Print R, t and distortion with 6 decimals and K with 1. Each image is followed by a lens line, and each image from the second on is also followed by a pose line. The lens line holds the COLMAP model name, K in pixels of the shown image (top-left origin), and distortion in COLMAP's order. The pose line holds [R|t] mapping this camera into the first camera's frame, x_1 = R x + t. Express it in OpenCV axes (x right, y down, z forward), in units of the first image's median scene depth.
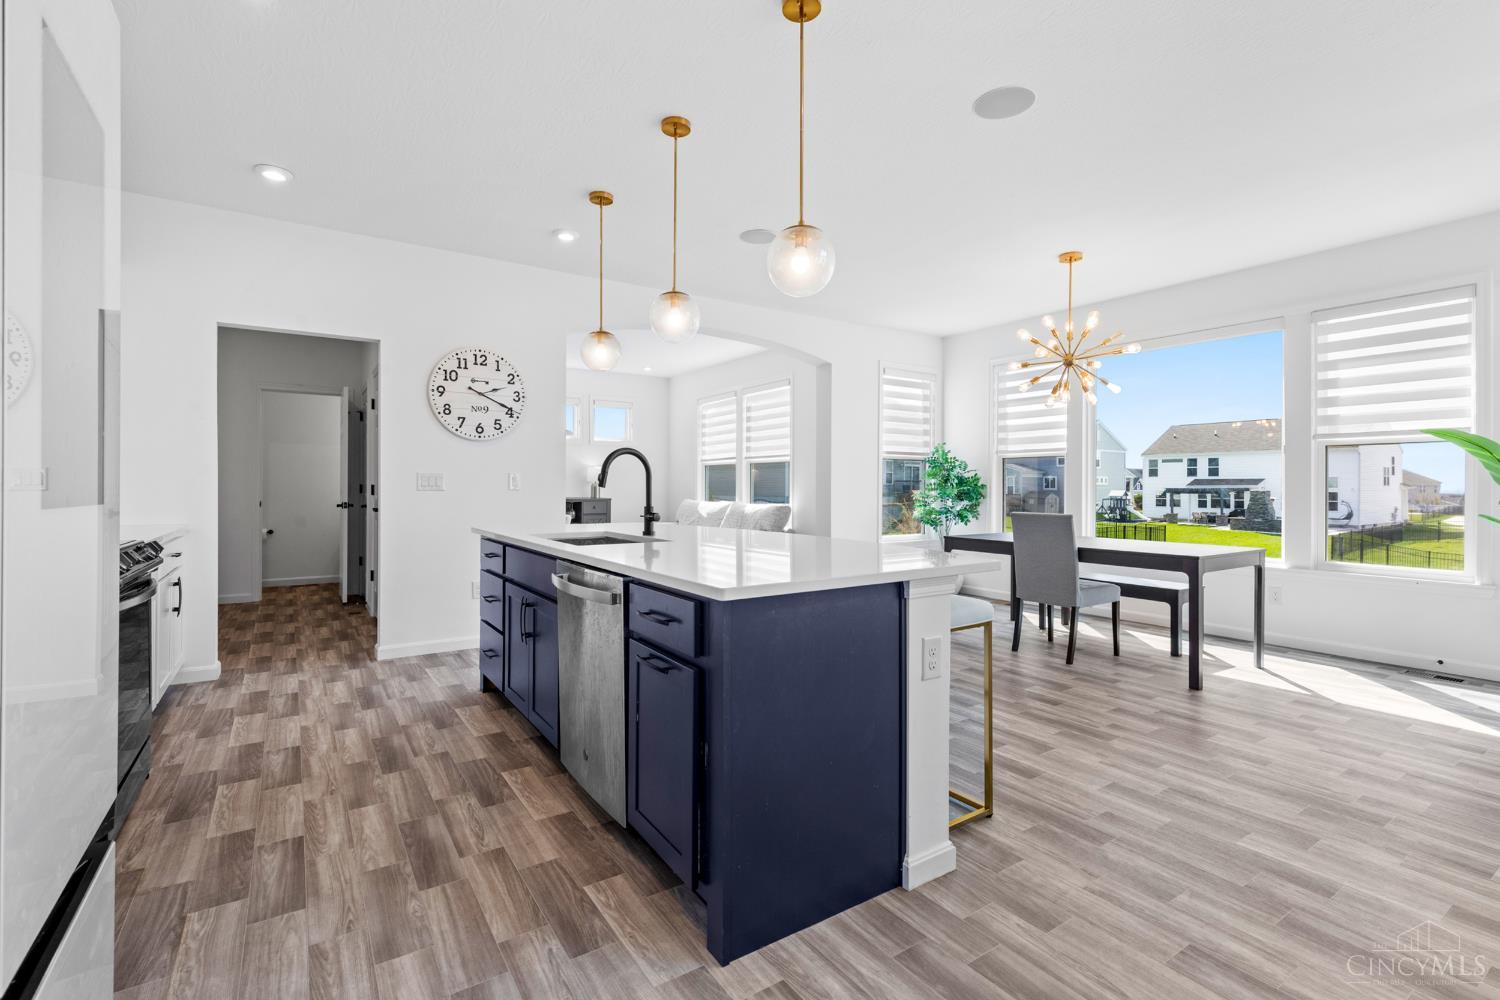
lens RADIAL K [[666.7, 0, 742.4], [0, 666.7, 488.2], [0, 0, 1]] dist [0.001775, 0.000425]
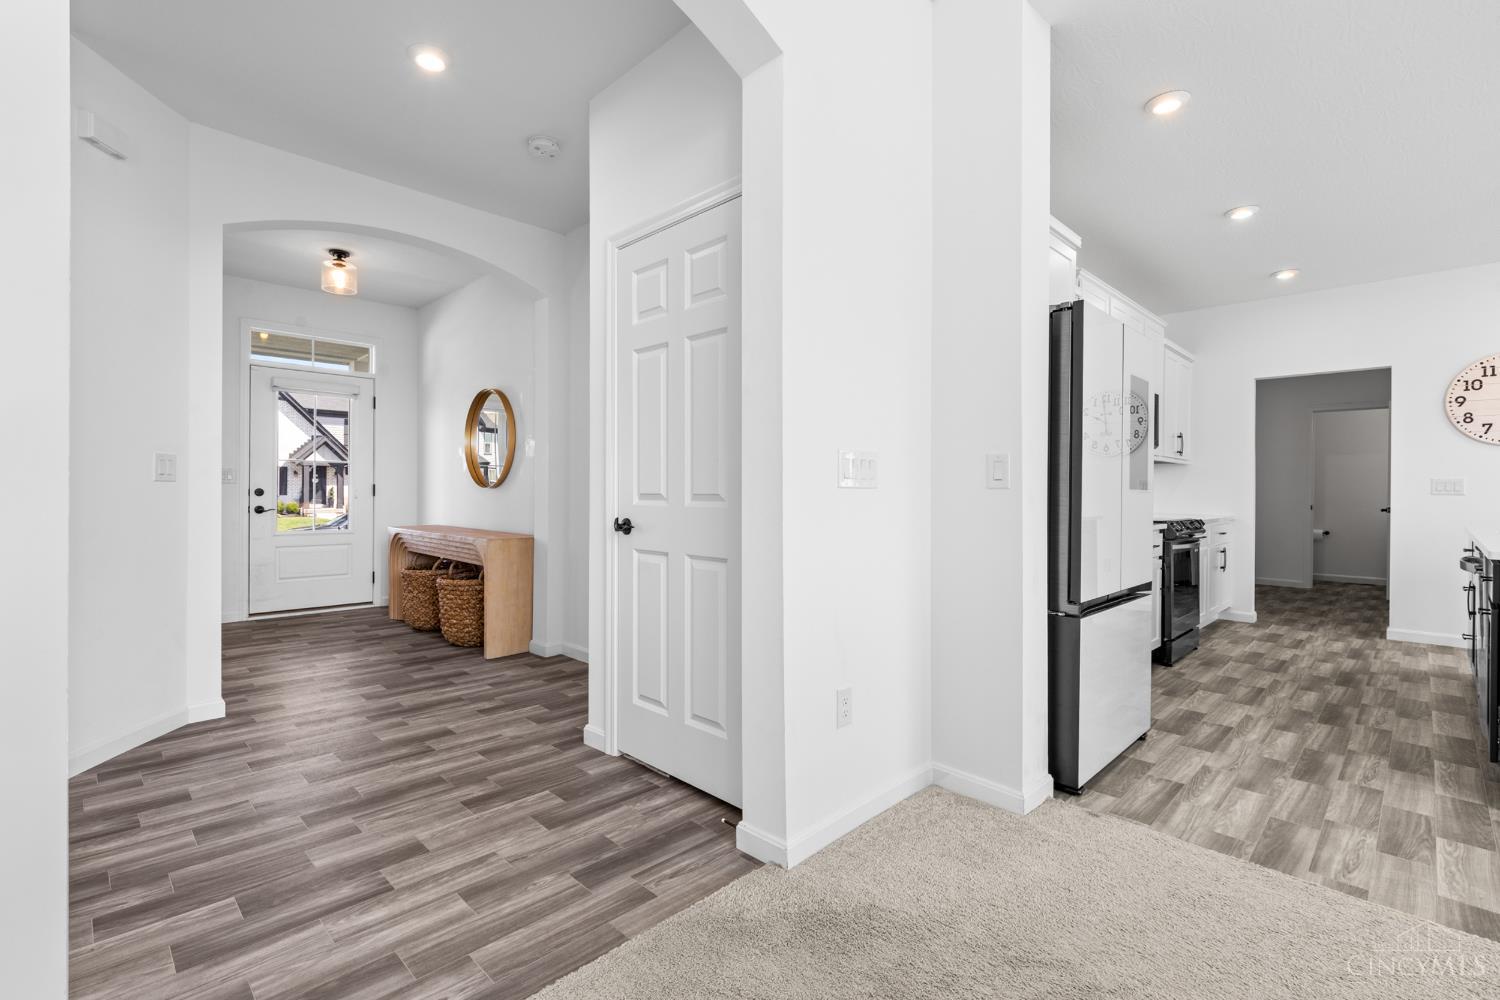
lens RADIAL K [[666.7, 0, 742.4], [0, 666.7, 488.2], [0, 0, 1]] dist [0.001775, 0.000425]
pose [[0.183441, -0.005550, -0.983015, 0.587925], [-0.008949, 0.999933, -0.007316, 0.016134], [0.982990, 0.010139, 0.183379, -0.486814]]
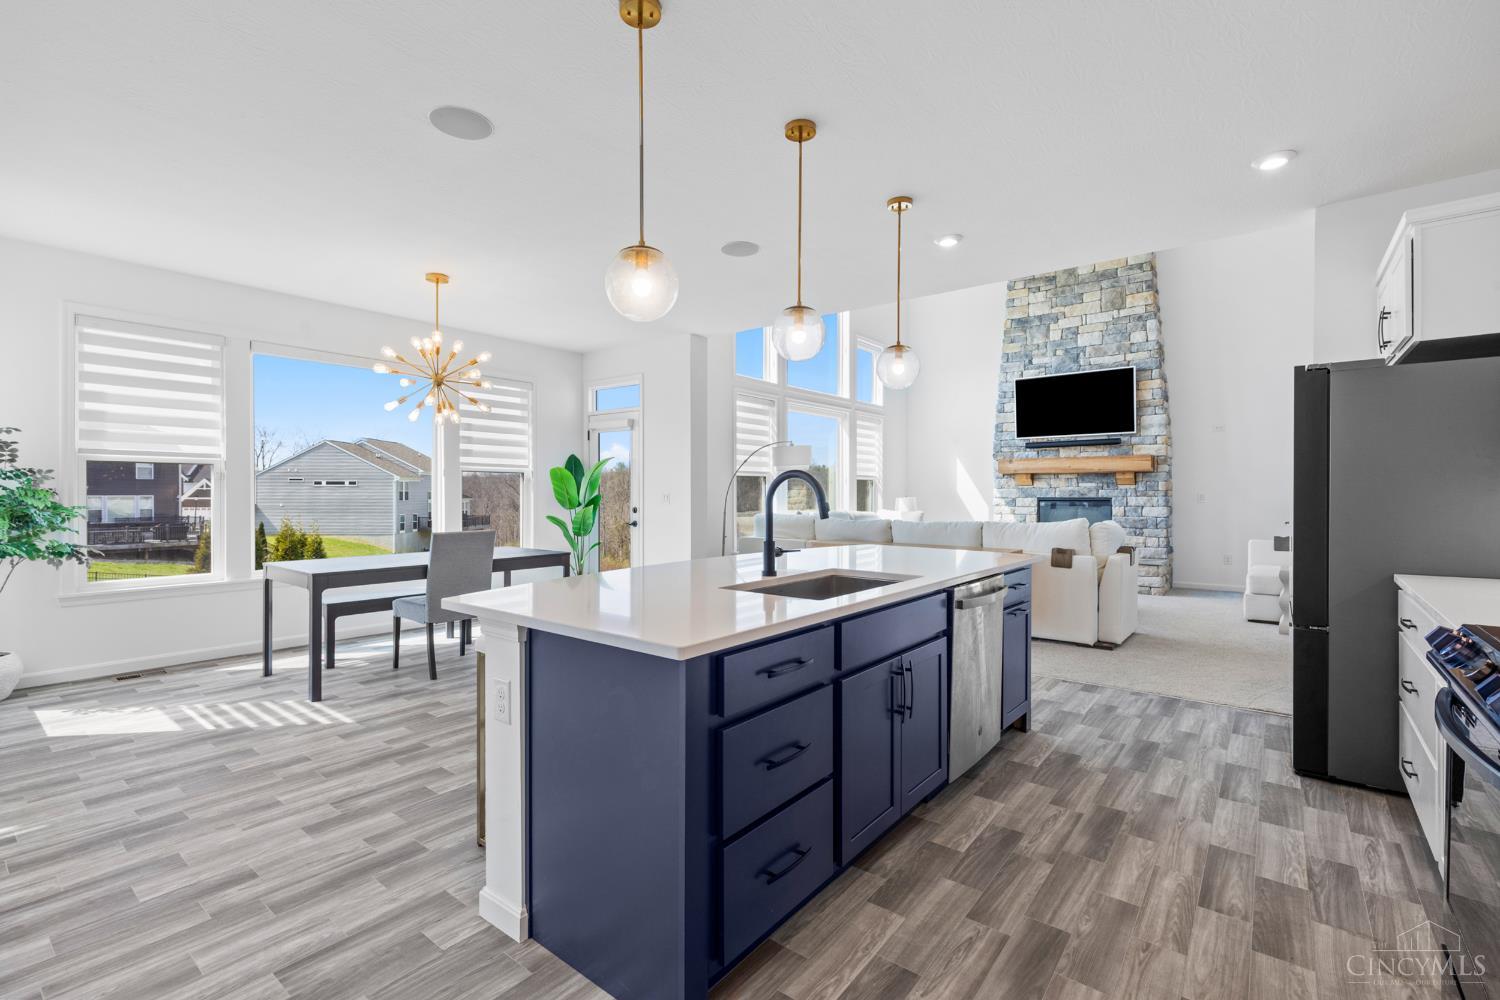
lens RADIAL K [[673.9, 0, 743.4], [0, 673.9, 493.8], [0, 0, 1]] dist [0.002572, 0.000469]
pose [[-0.304852, -0.003111, 0.952395, -0.975084], [0.000607, 0.999994, 0.003461, -0.034225], [-0.952400, 0.001633, -0.304848, 1.356957]]
